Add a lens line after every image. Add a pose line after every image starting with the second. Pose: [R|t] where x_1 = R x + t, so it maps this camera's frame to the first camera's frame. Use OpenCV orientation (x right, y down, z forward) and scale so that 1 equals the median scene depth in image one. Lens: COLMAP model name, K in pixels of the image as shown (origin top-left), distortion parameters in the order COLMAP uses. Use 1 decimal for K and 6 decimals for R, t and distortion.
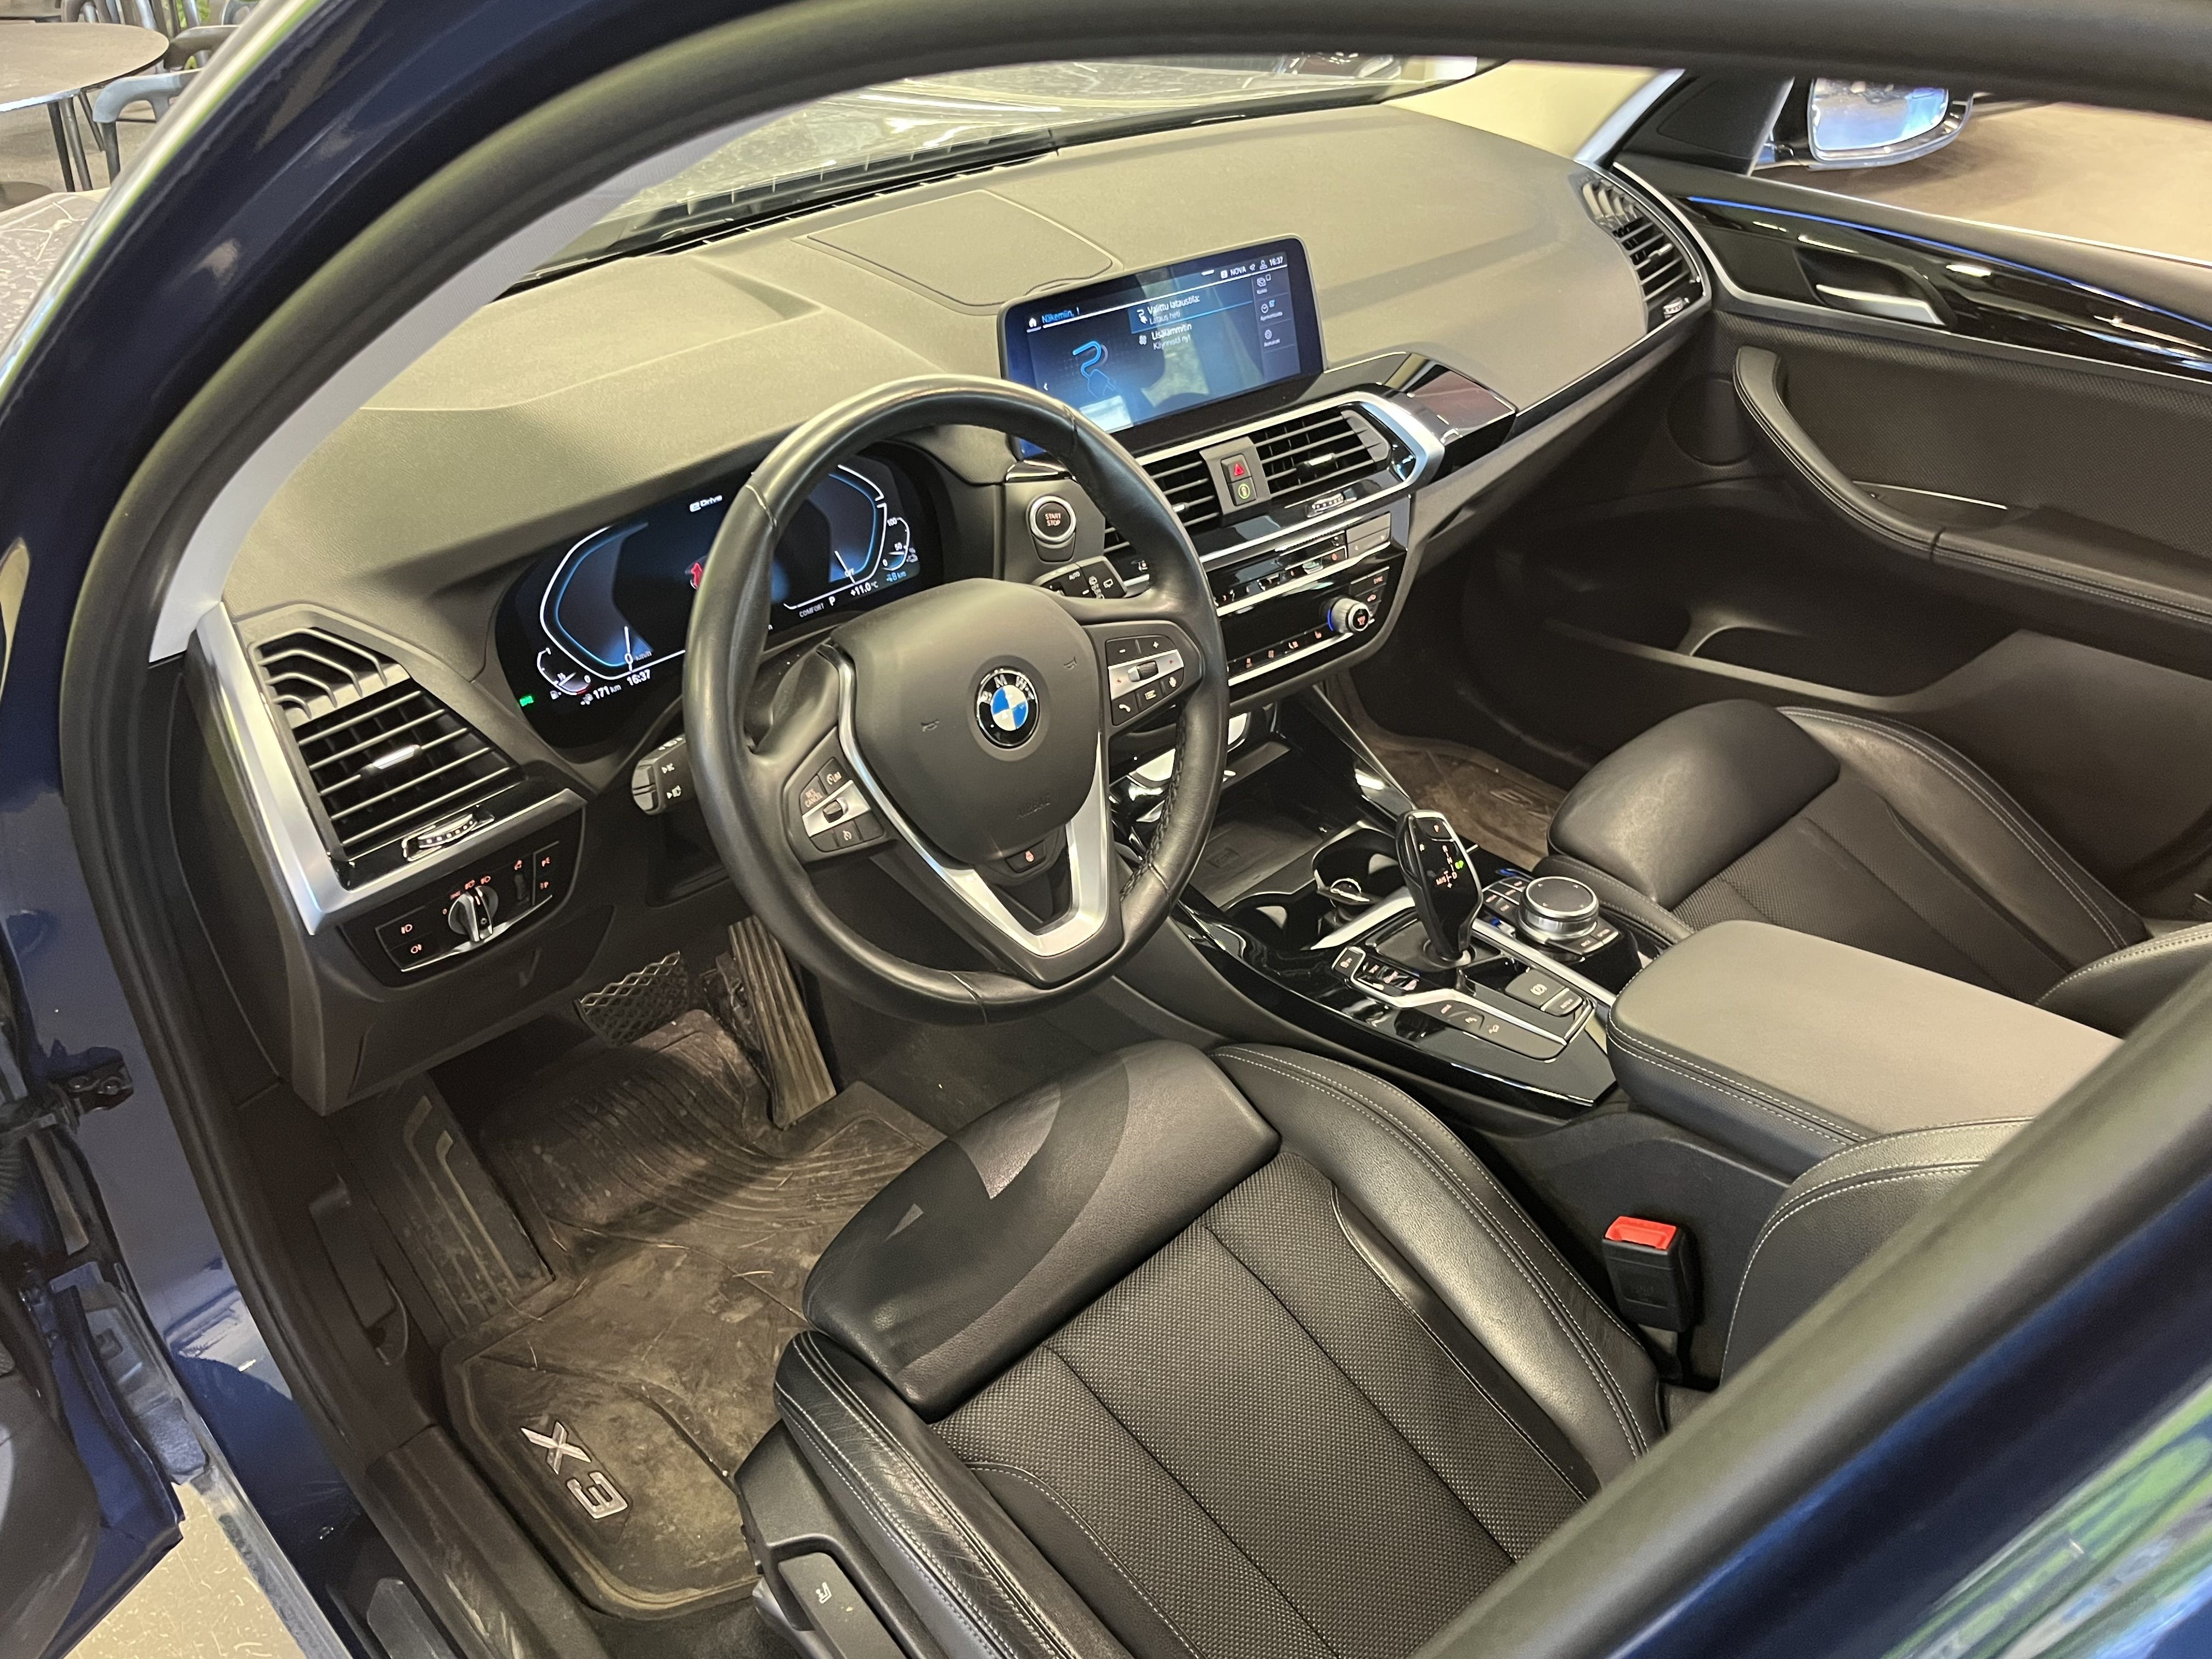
lens RADIAL K [[1811.3, 0, 1106.0], [0, 1811.3, 829.5], [0, 0, 1]] dist [0.060957, -0.002898]
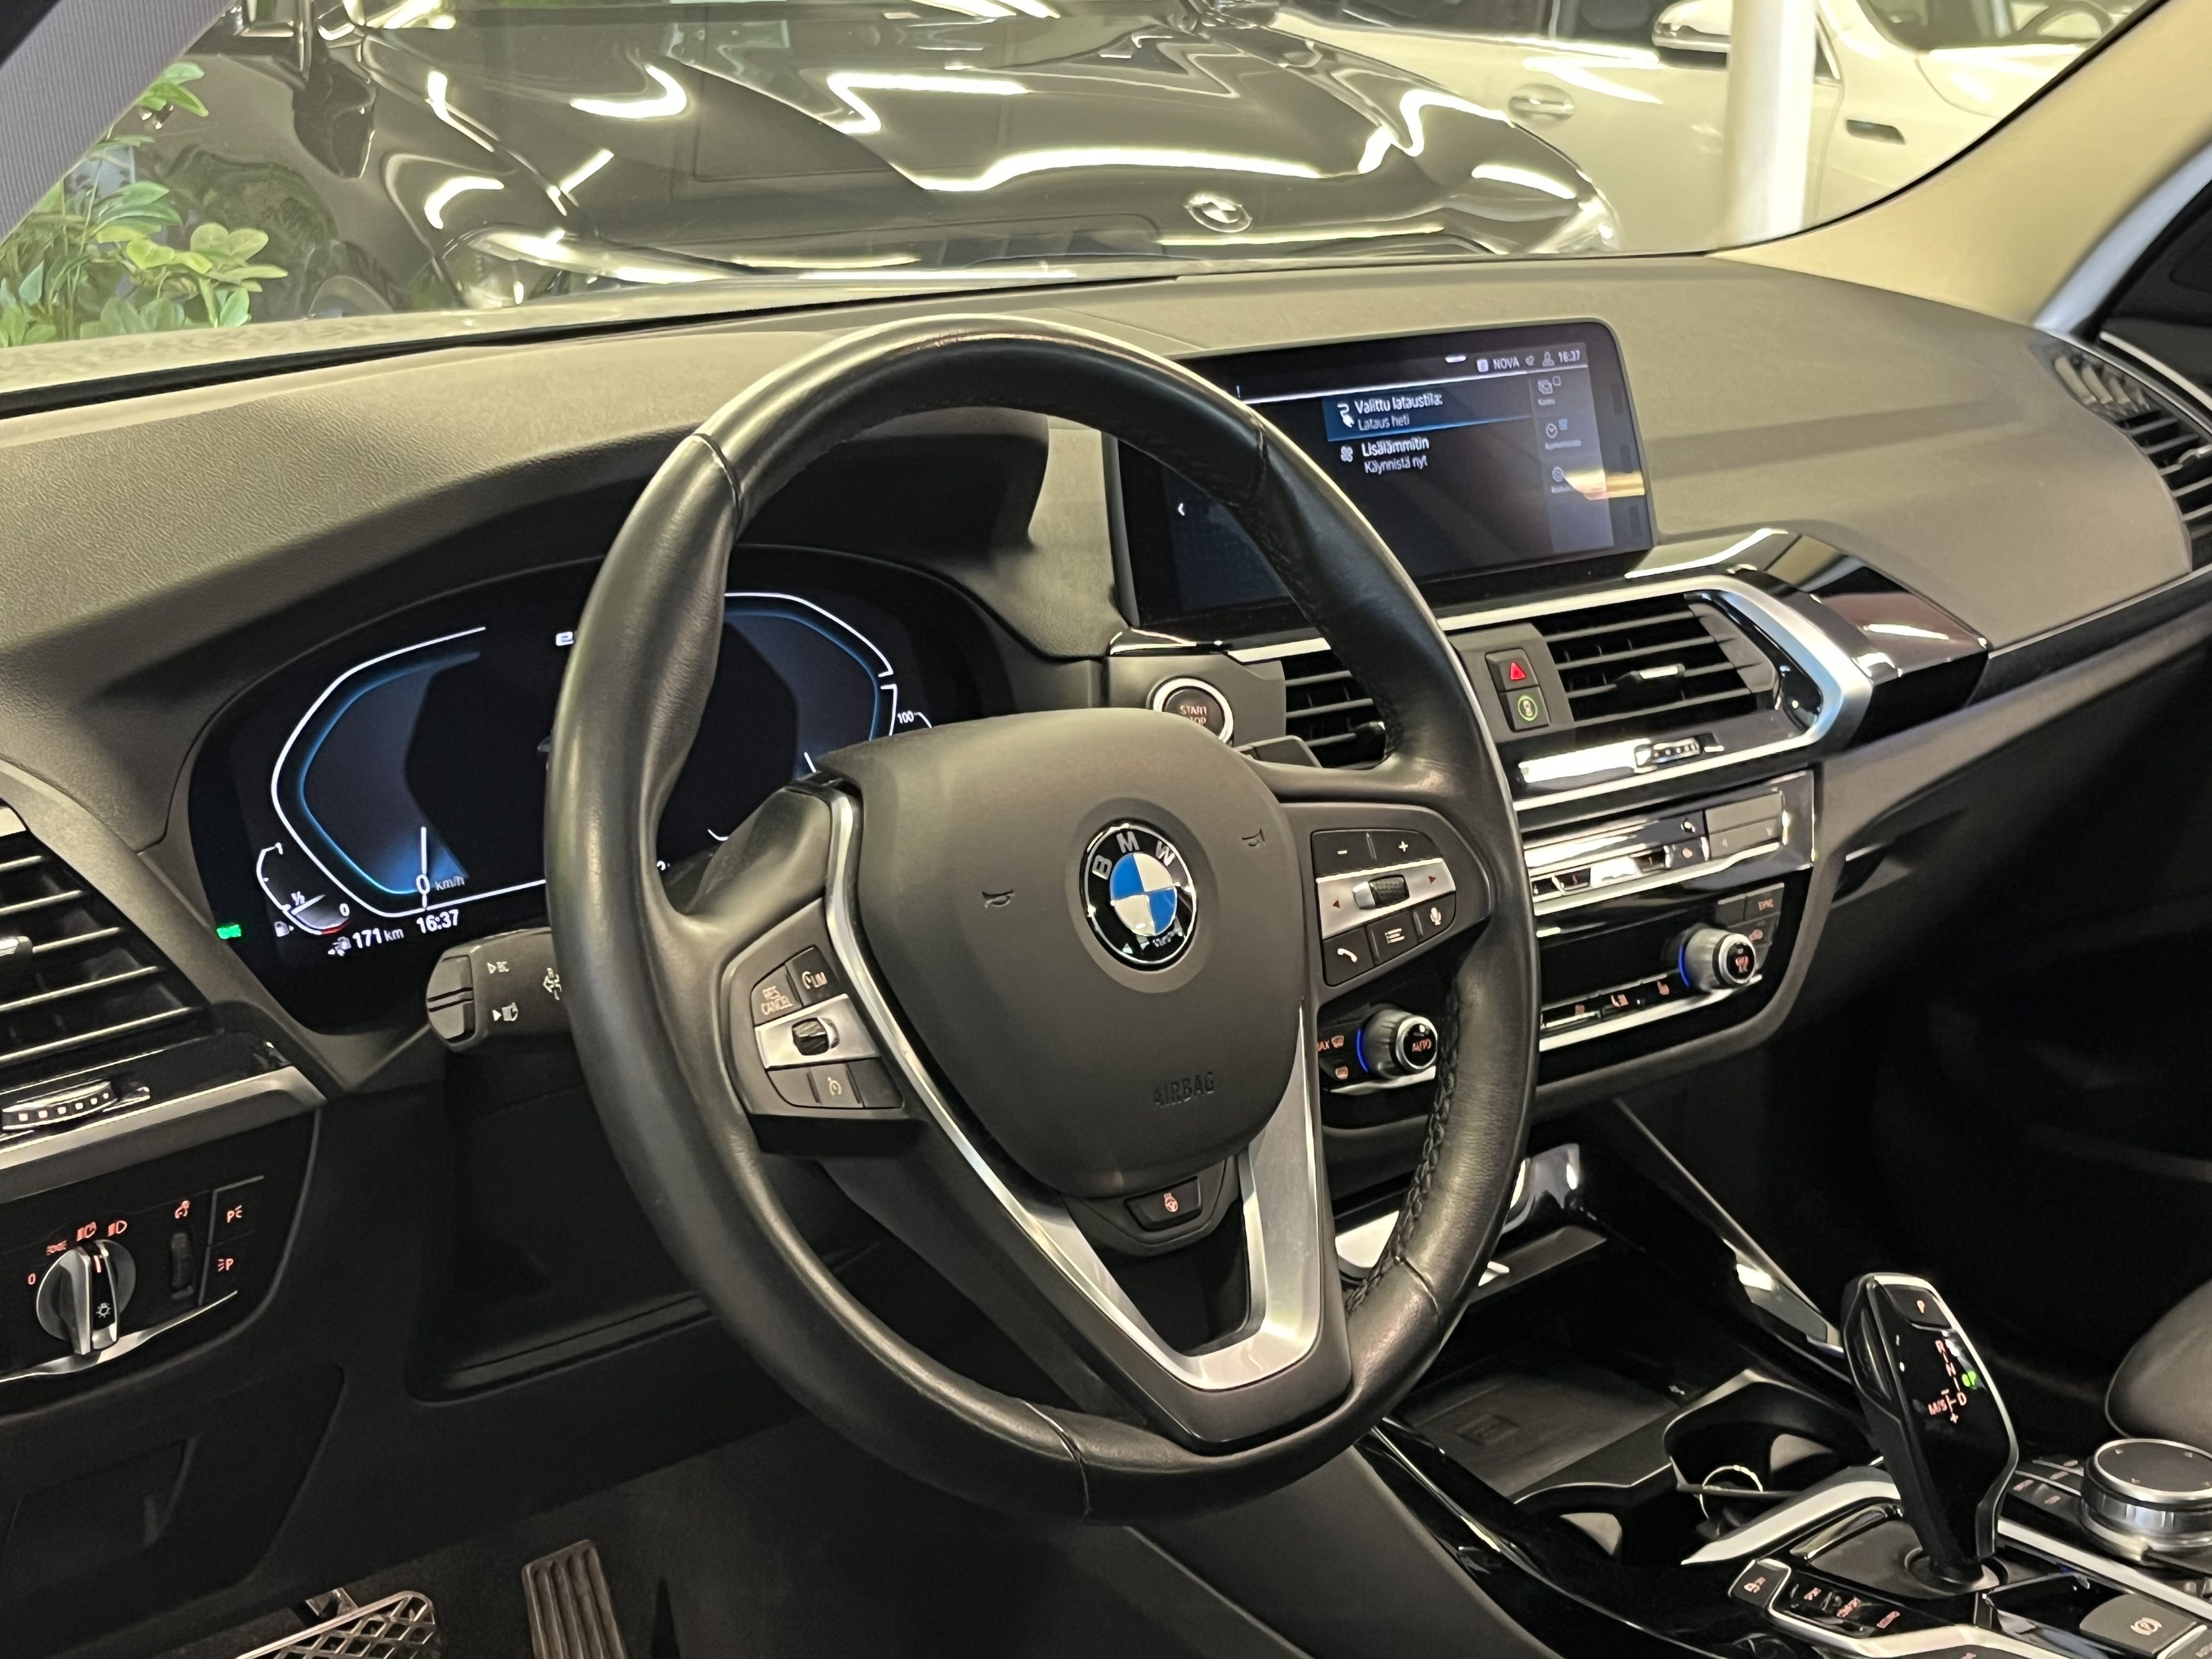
lens RADIAL K [[3080.1, 0, 1106.0], [0, 3080.1, 829.5], [0, 0, 1]] dist [0.149565, -0.450386]
pose [[0.999769, 0.012915, -0.017157, -0.039719], [-0.017635, 0.949692, -0.312688, 0.159520], [0.012256, 0.312918, 0.949701, 0.111423]]
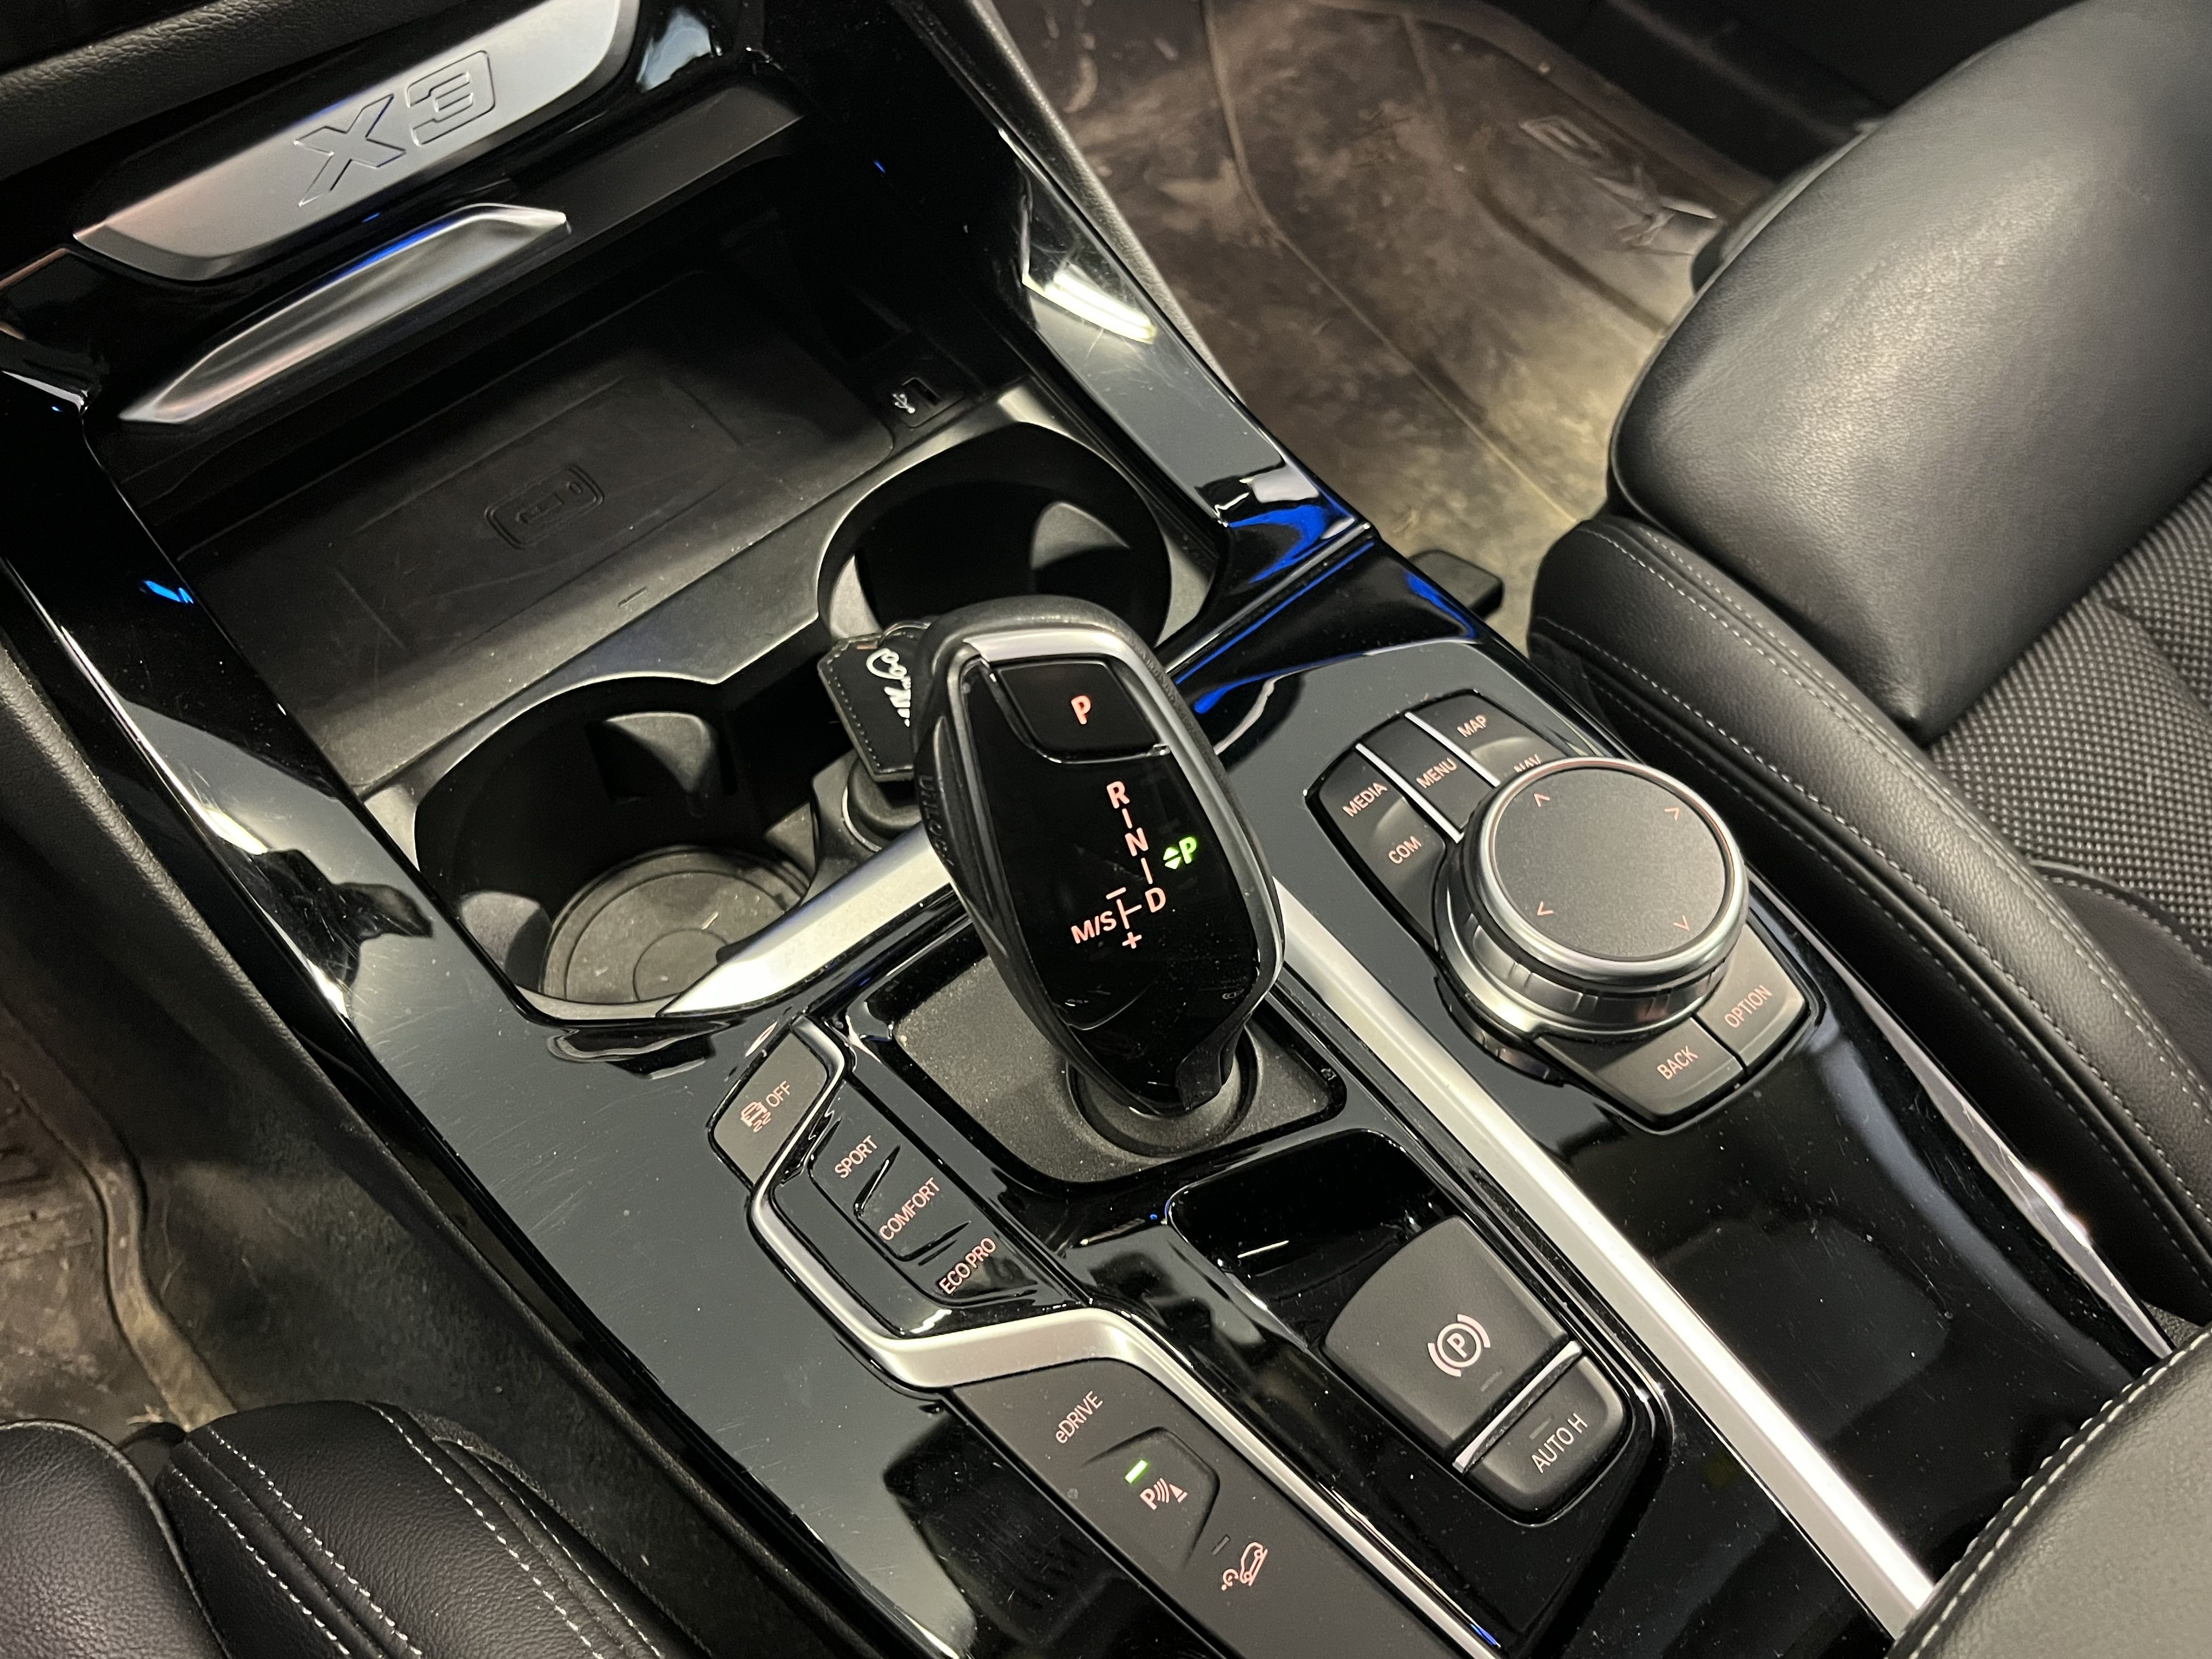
lens RADIAL K [[1853.5, 0, 1106.0], [0, 1853.5, 829.5], [0, 0, 1]] dist [0.053855, 0.000495]
pose [[0.998832, 0.048318, 0.000267, 0.193849], [-0.044186, 0.911143, 0.409714, -0.081234], [0.019553, -0.409247, 0.912214, 0.828293]]
